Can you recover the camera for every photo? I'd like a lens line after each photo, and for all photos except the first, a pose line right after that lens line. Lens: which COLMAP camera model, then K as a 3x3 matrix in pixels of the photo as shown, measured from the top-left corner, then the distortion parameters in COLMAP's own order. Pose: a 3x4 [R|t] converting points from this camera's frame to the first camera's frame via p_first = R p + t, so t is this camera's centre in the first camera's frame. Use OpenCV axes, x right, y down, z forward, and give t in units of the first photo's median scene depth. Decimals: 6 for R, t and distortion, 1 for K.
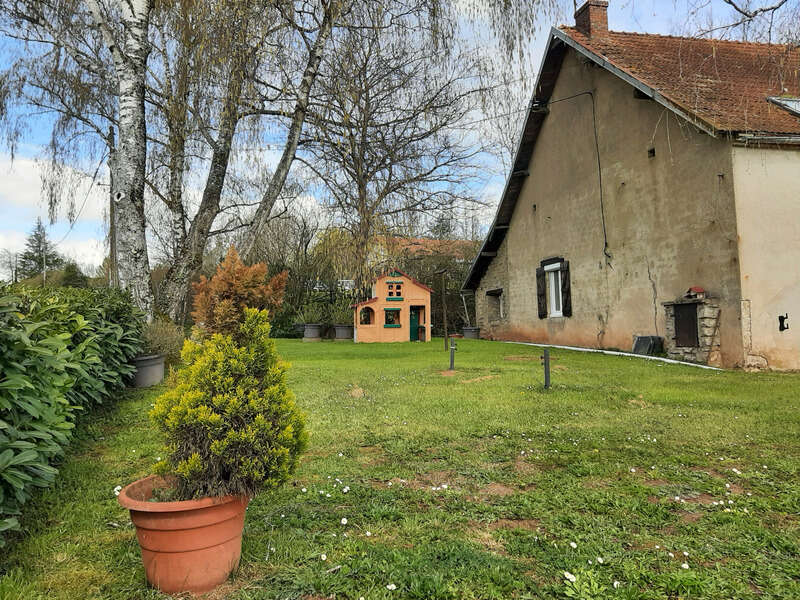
lens RADIAL K [[613.6, 0, 394.9], [0, 613.6, 296.2], [0, 0, 1]] dist [0.071914, -0.153810]
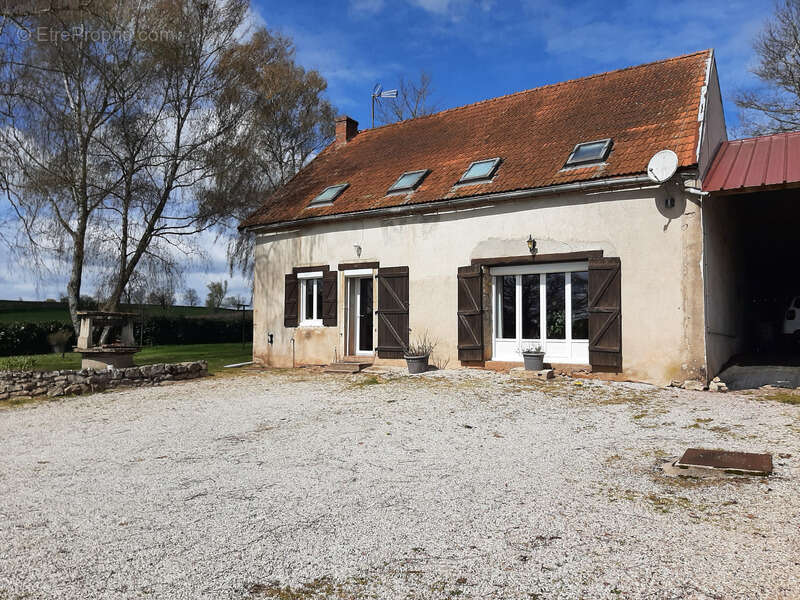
lens RADIAL K [[613.6, 0, 394.9], [0, 613.6, 296.2], [0, 0, 1]] dist [0.071914, -0.153810]
pose [[0.697468, -0.022611, -0.716259, 1.807407], [0.017122, 0.999743, -0.014886, -0.035951], [0.716411, -0.001881, 0.697676, 0.082396]]
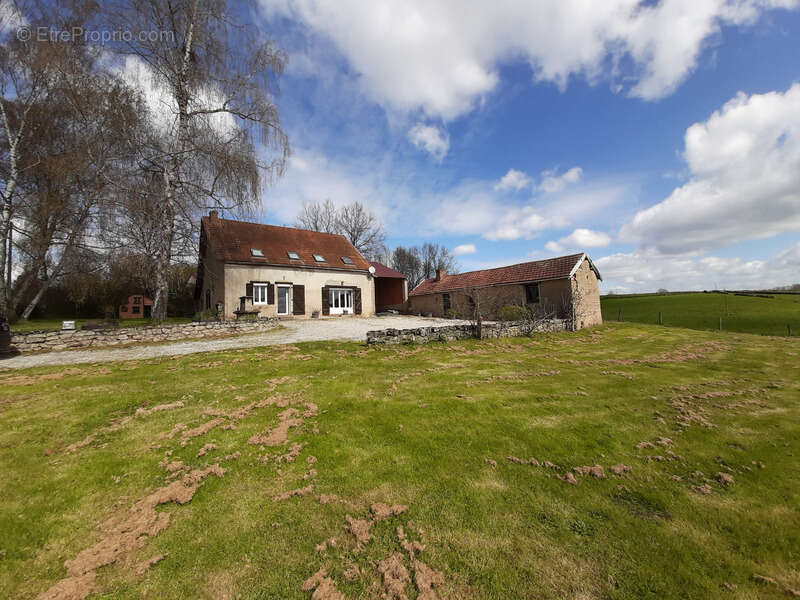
lens RADIAL K [[312.1, 0, 397.8], [0, 312.1, 294.3], [0, 0, 1]] dist [-0.021146, 0.000050]
pose [[0.892319, 0.016919, 0.451087, 0.570836], [-0.007048, 0.999698, -0.023554, -0.013590], [-0.451350, 0.017839, 0.892169, -1.064566]]
